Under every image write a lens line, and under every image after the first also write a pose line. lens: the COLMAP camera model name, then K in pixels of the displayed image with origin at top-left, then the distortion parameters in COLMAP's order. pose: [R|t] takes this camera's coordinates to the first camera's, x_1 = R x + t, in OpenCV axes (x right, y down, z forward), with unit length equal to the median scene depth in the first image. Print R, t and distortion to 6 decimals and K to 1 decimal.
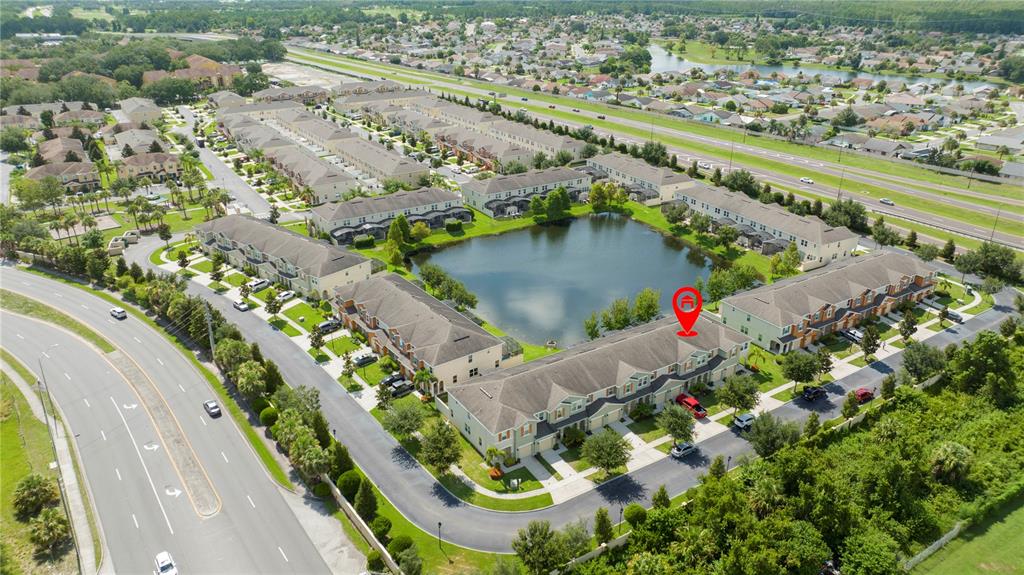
lens RADIAL K [[717.3, 0, 512.0], [0, 717.3, 287.5], [0, 0, 1]] dist [-0.038413, 0.036791]
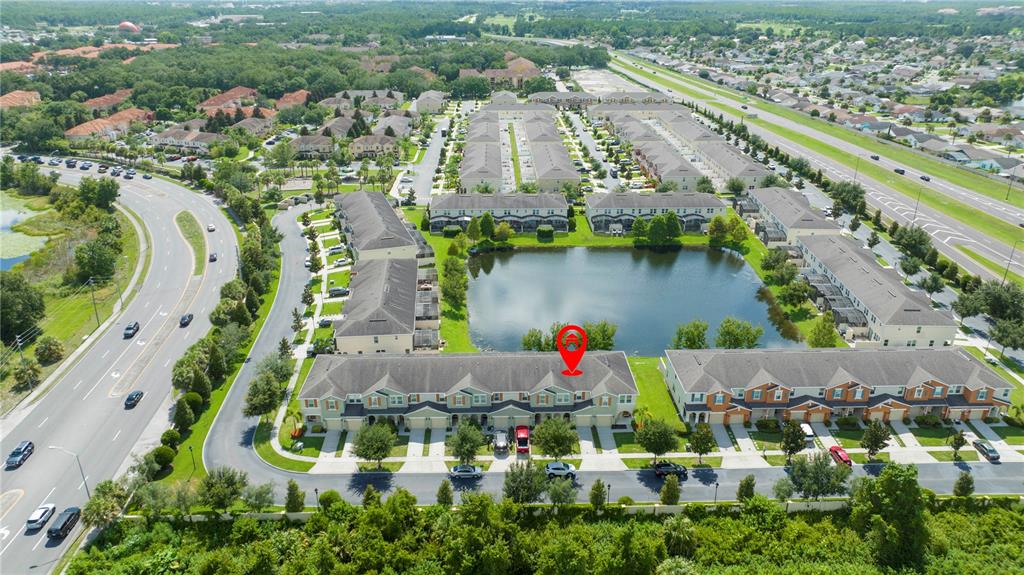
lens RADIAL K [[717.3, 0, 512.0], [0, 717.3, 287.5], [0, 0, 1]] dist [-0.038413, 0.036791]
pose [[0.858778, 0.198503, -0.472331, 0.362548], [-0.205345, 0.977965, 0.037649, -0.036224], [0.469397, 0.064658, 0.880617, 0.077121]]
